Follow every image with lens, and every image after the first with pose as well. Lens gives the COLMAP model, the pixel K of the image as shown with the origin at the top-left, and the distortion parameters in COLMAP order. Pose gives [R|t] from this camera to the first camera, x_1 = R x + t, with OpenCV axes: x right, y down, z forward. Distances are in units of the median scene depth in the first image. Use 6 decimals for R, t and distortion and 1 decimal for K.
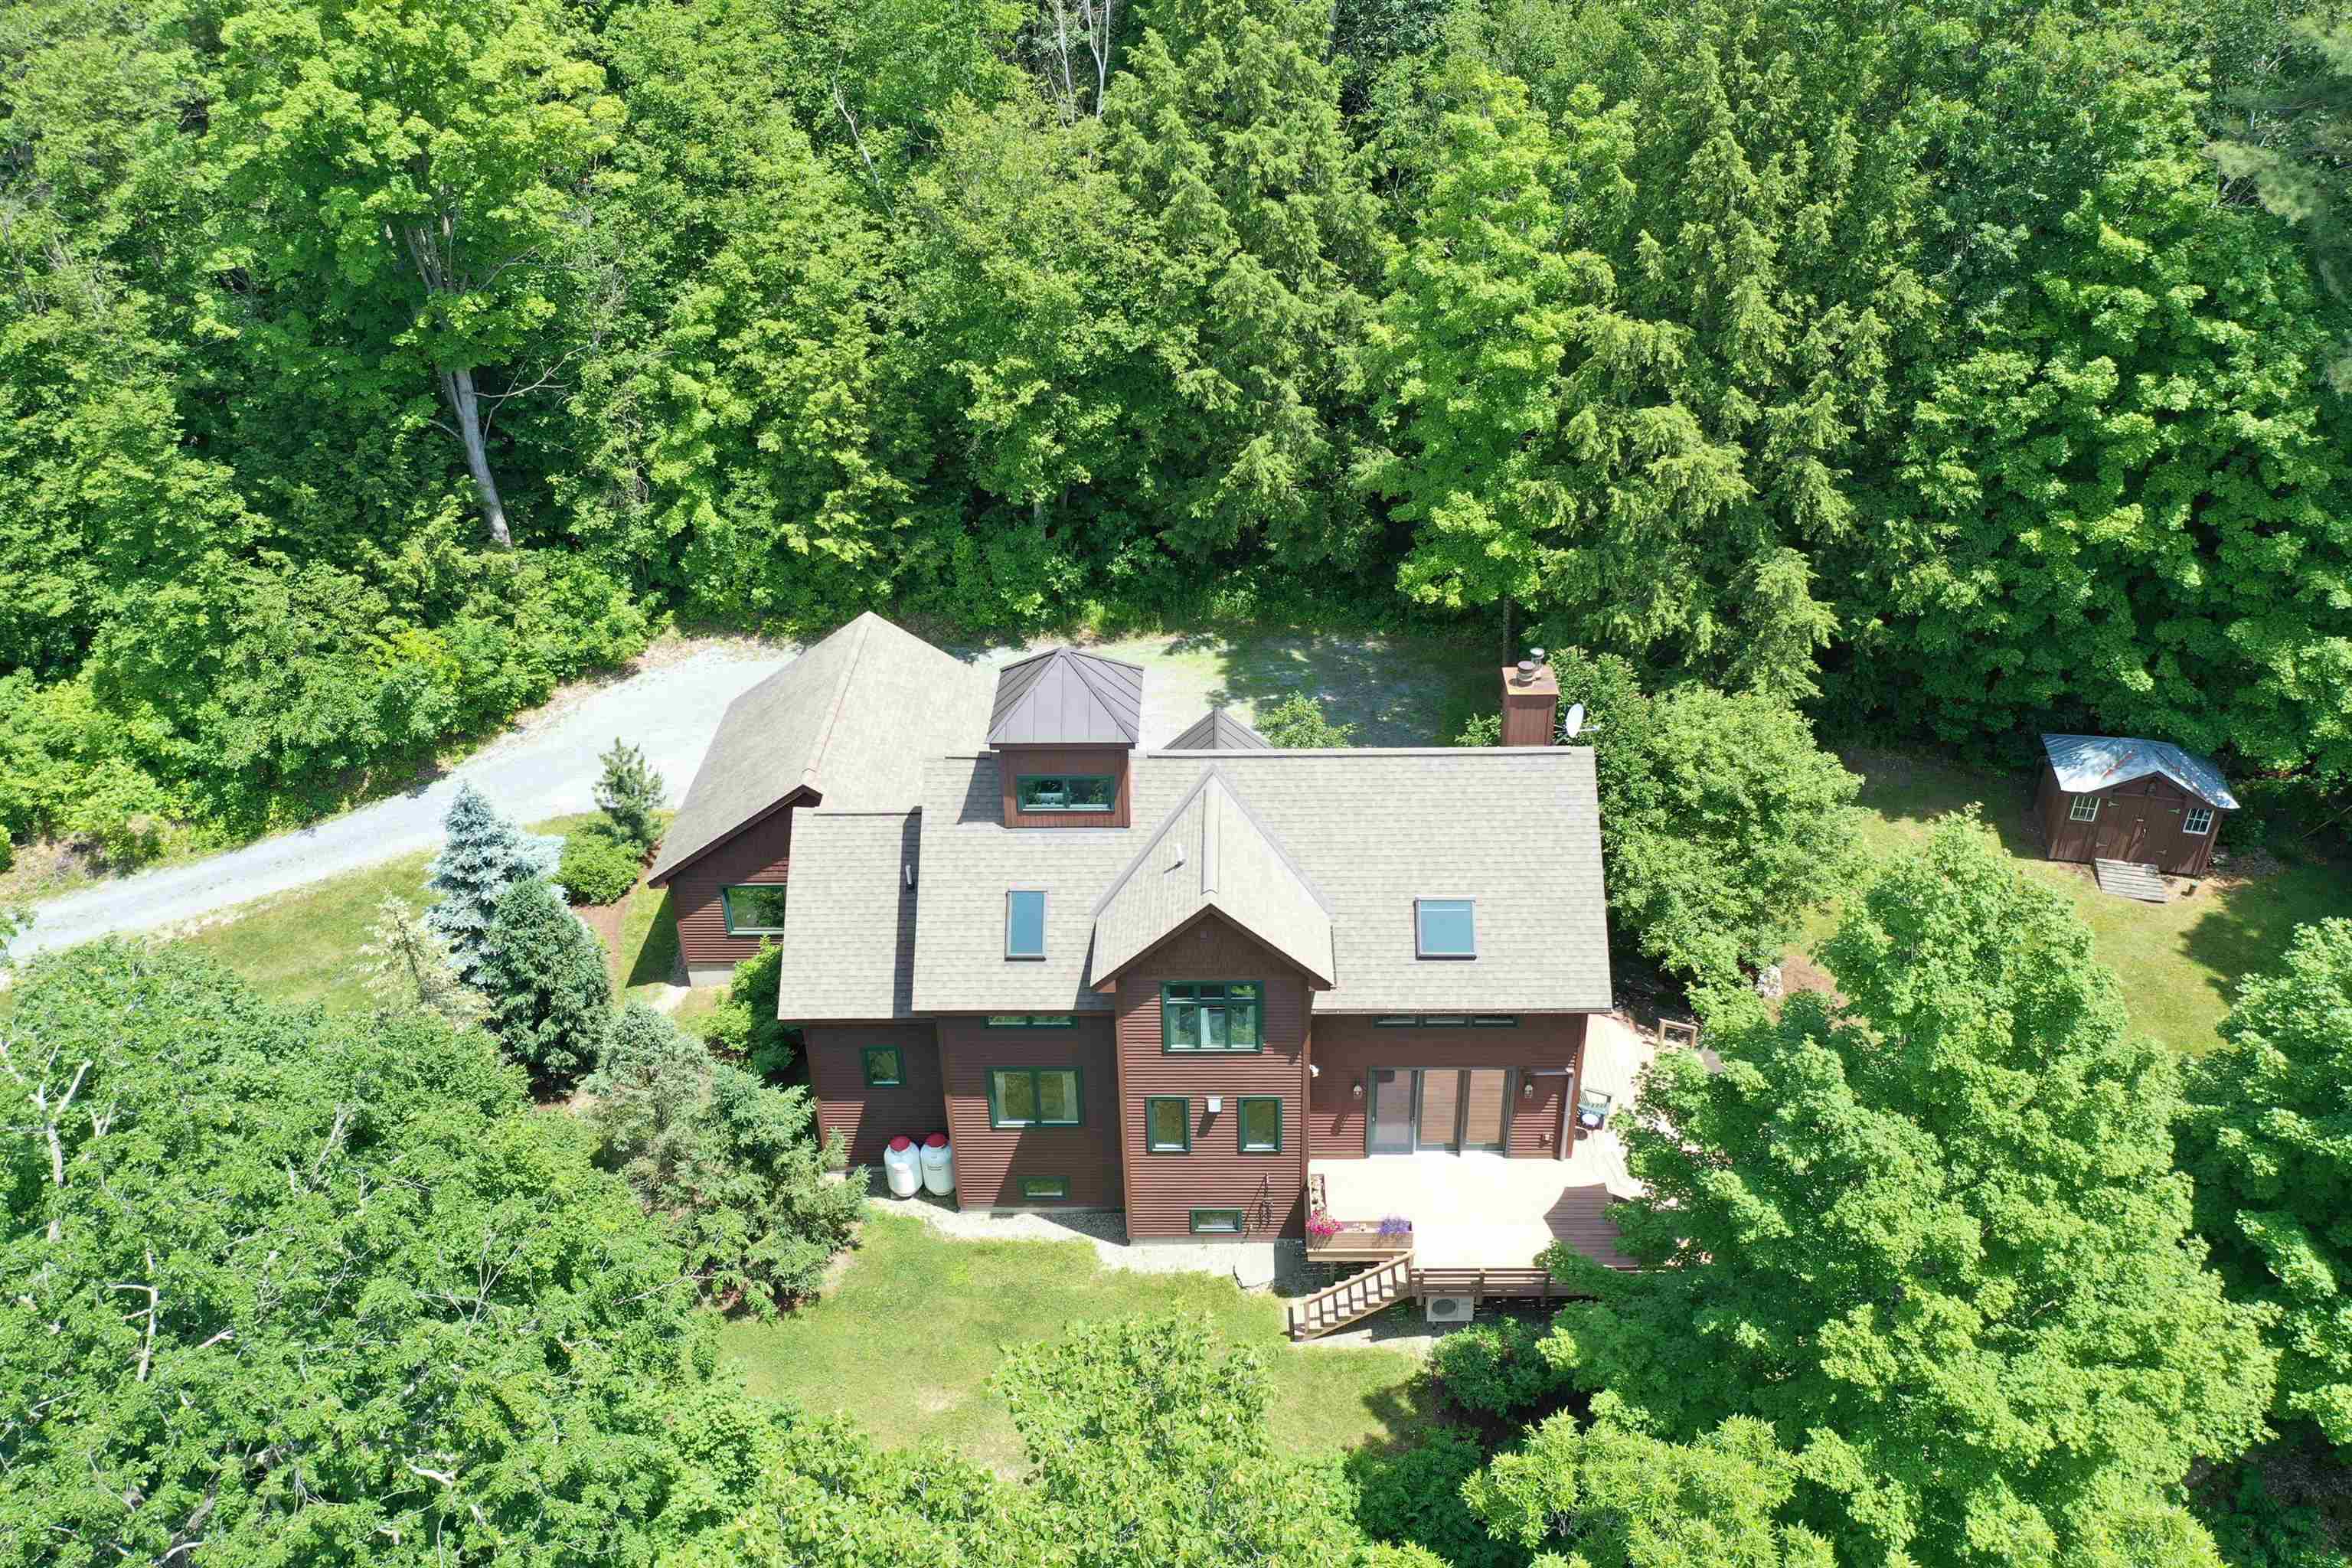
lens RADIAL K [[1883.7, 0, 1176.0], [0, 1883.7, 784.0], [0, 0, 1]] dist [-0.055565, -0.002284]
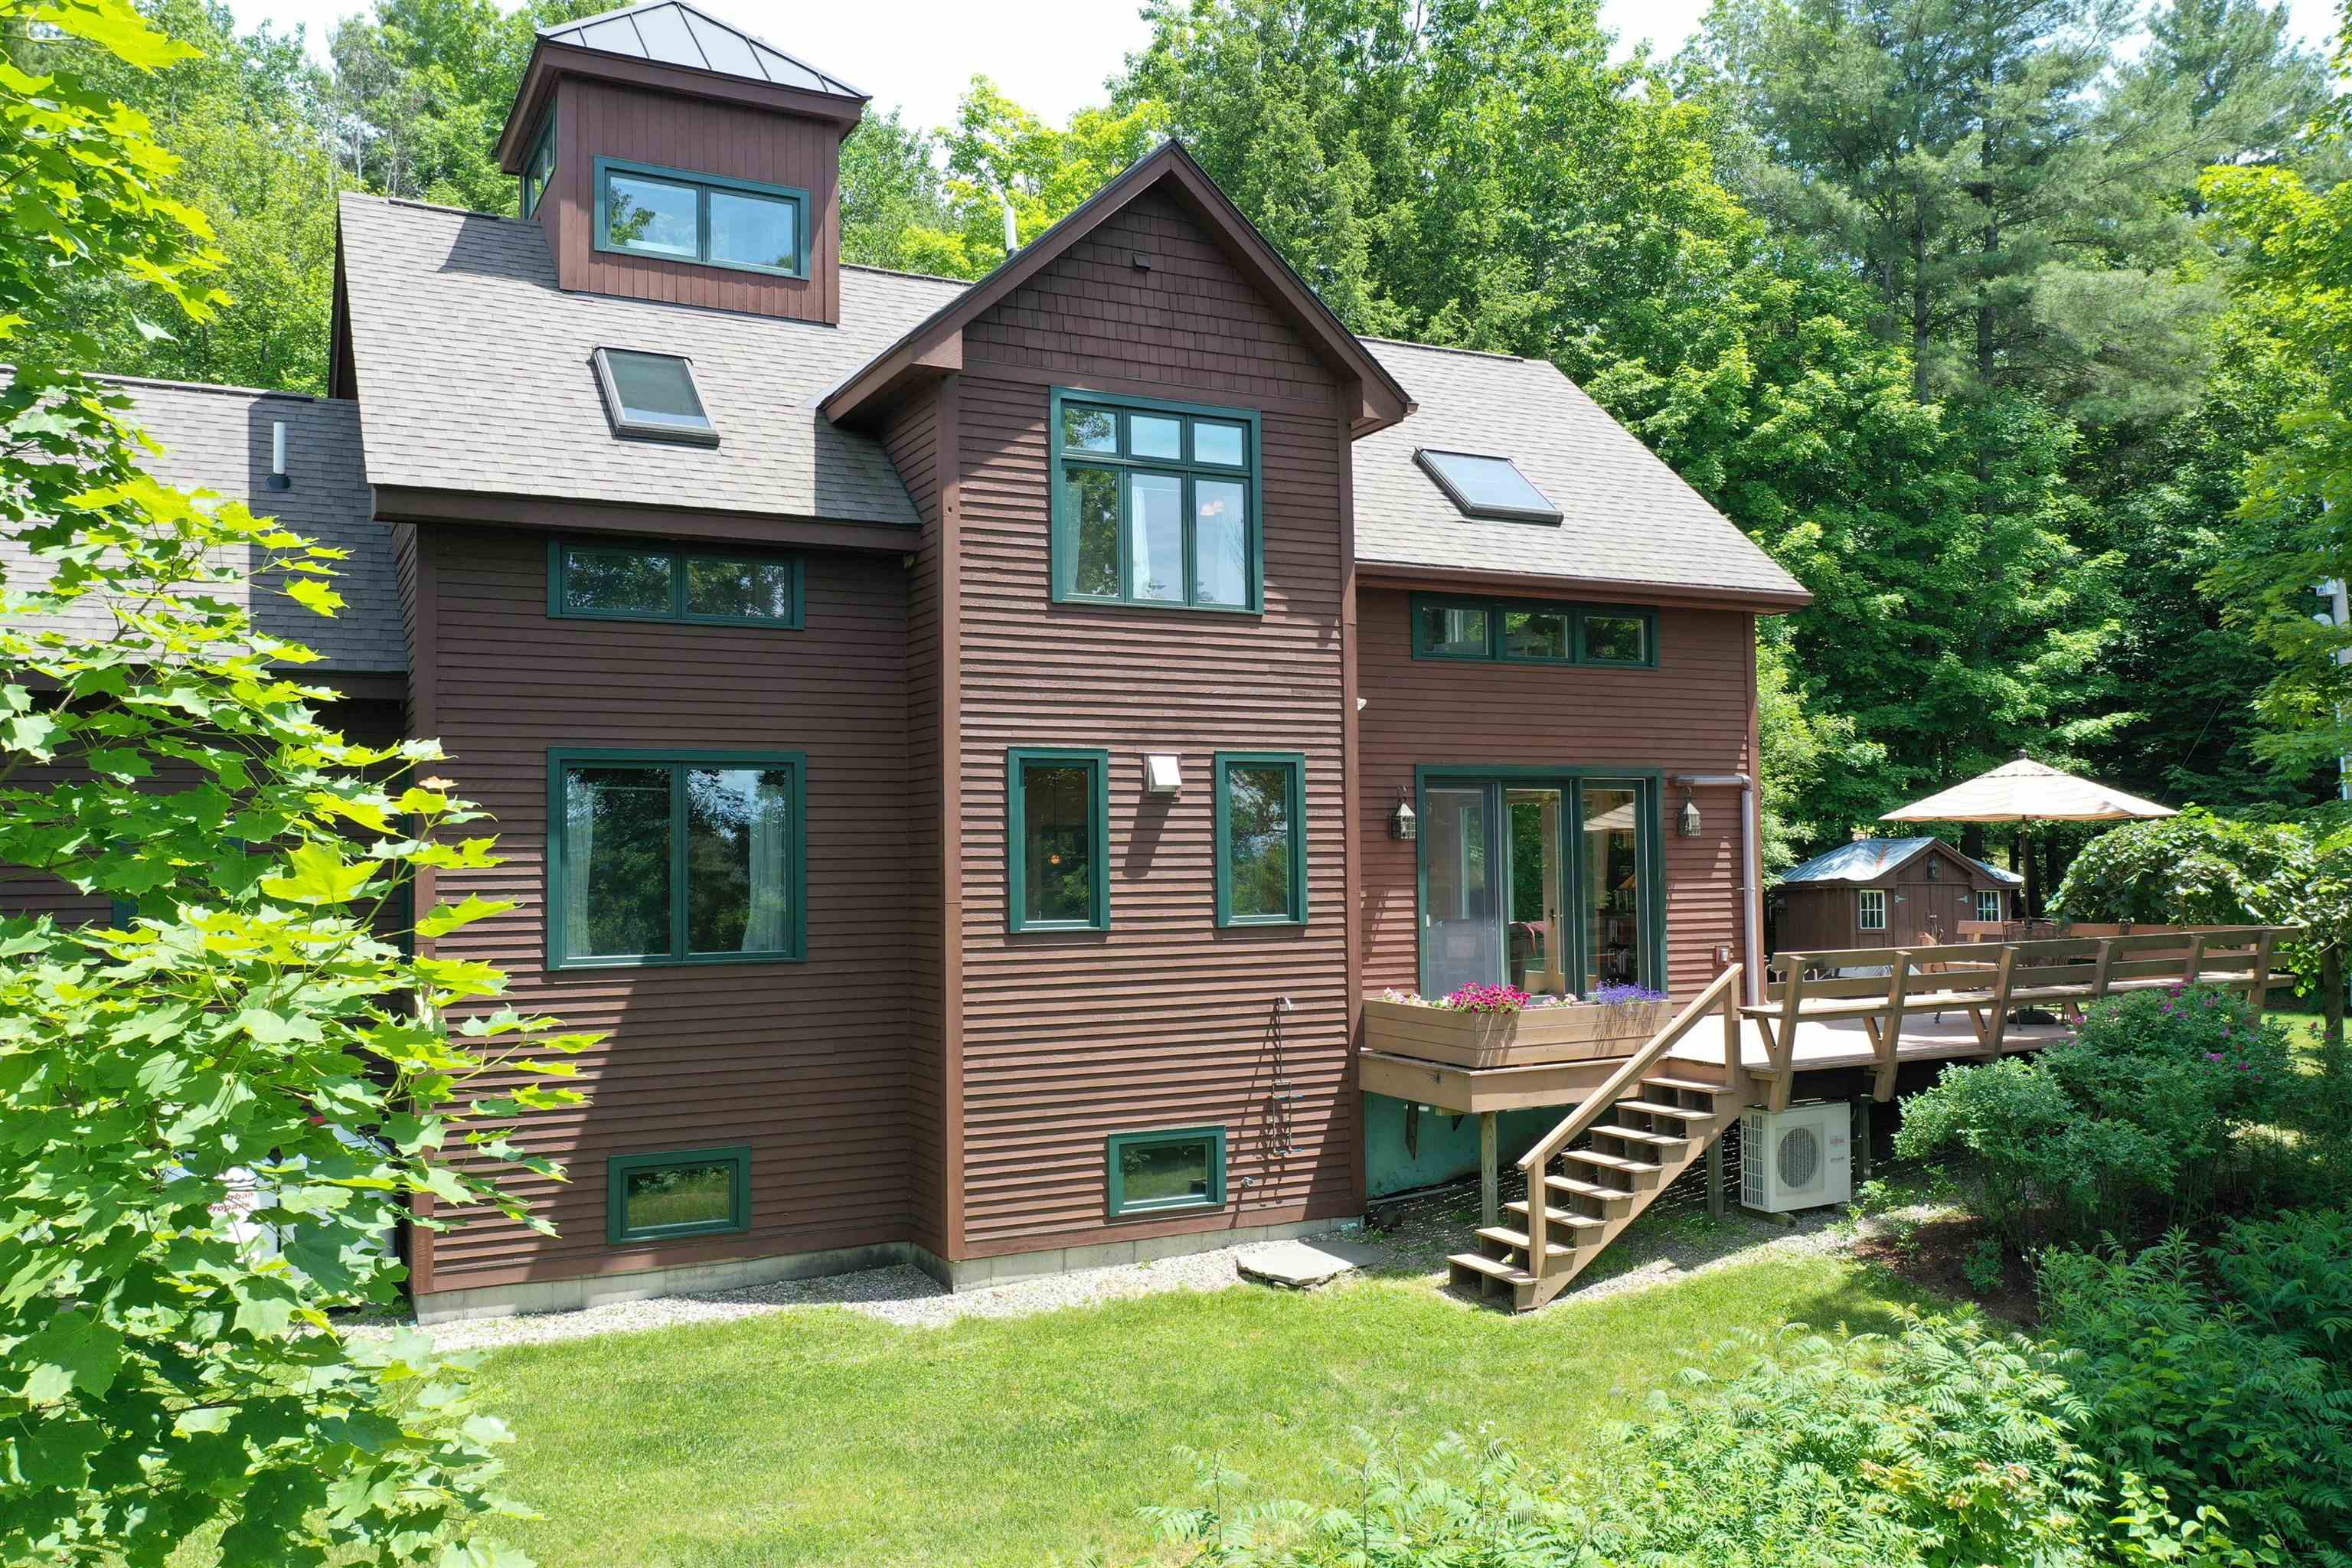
lens RADIAL K [[1883.7, 0, 1176.0], [0, 1883.7, 784.0], [0, 0, 1]] dist [-0.055565, -0.002284]
pose [[0.873619, 0.034664, 0.485374, -0.172854], [0.253184, 0.819433, -0.514225, 0.377787], [-0.415557, 0.572125, 0.707096, 0.703092]]
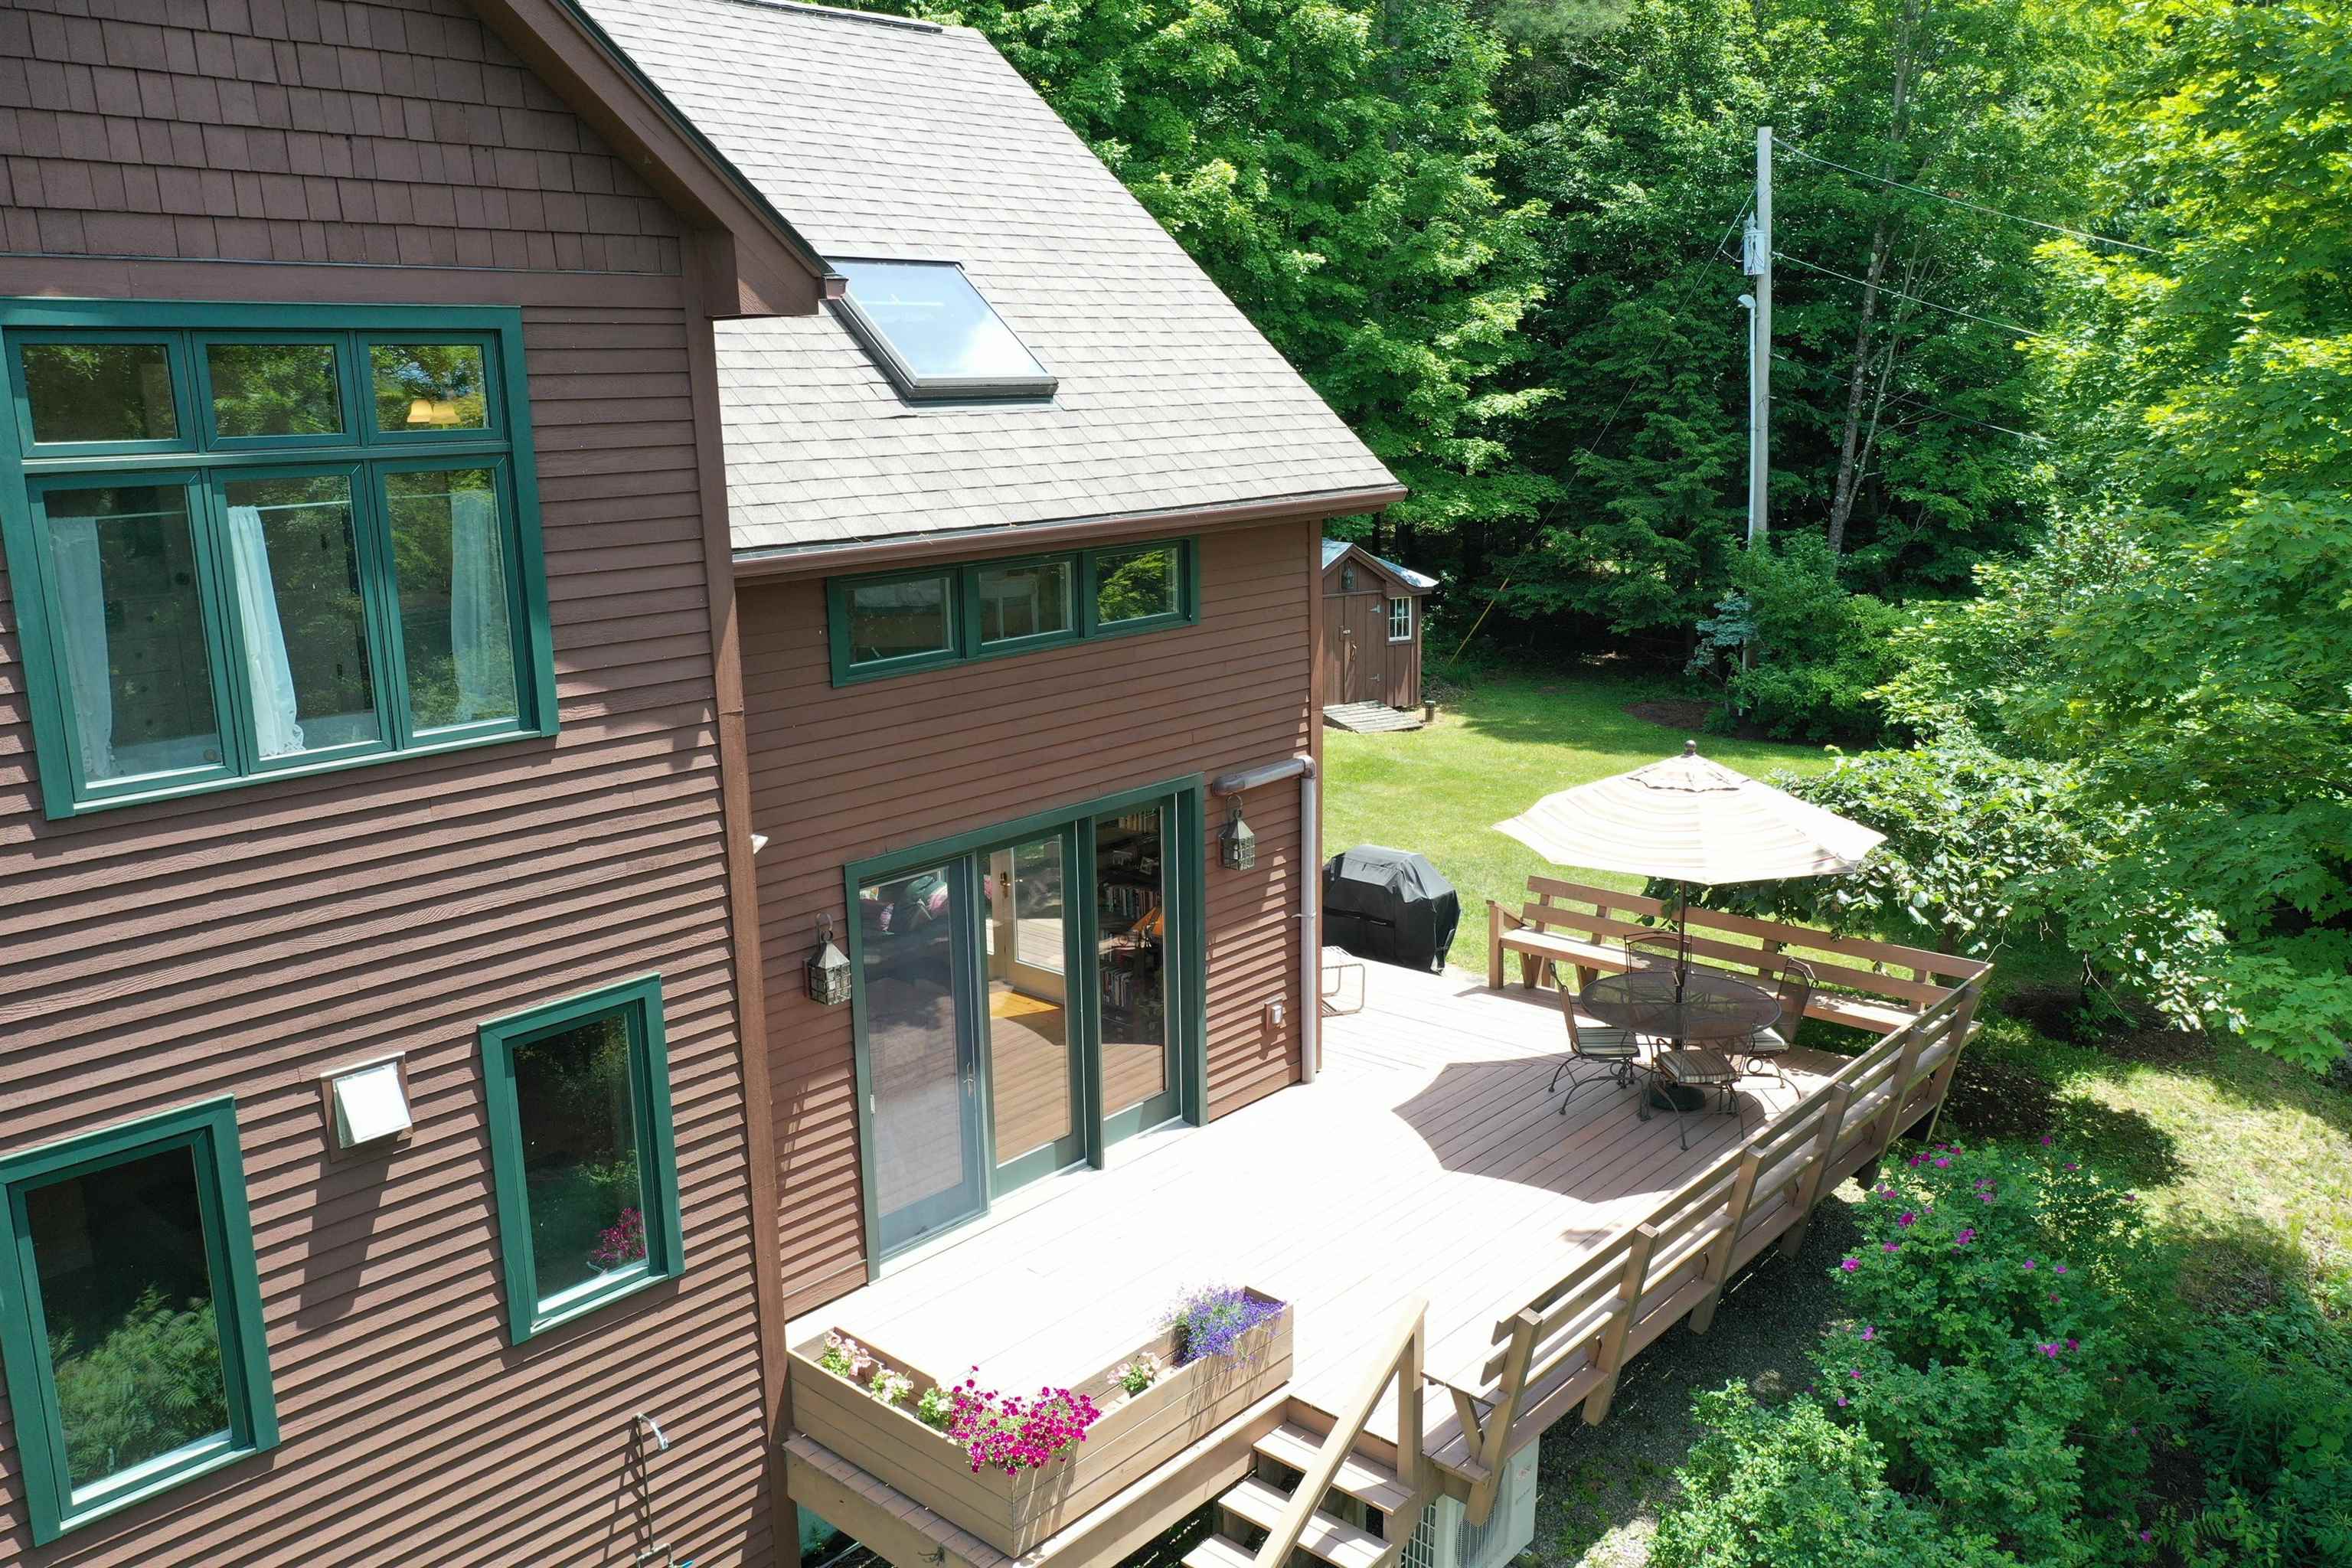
lens RADIAL K [[1879.5, 0, 1233.0], [0, 1879.5, 780.6], [0, 0, 1]] dist [0.005572, -0.005812]
pose [[0.620663, -0.149917, 0.769611, -0.070294], [0.415608, 0.895219, -0.160787, 0.207453], [-0.664866, 0.419651, 0.617937, 0.791564]]
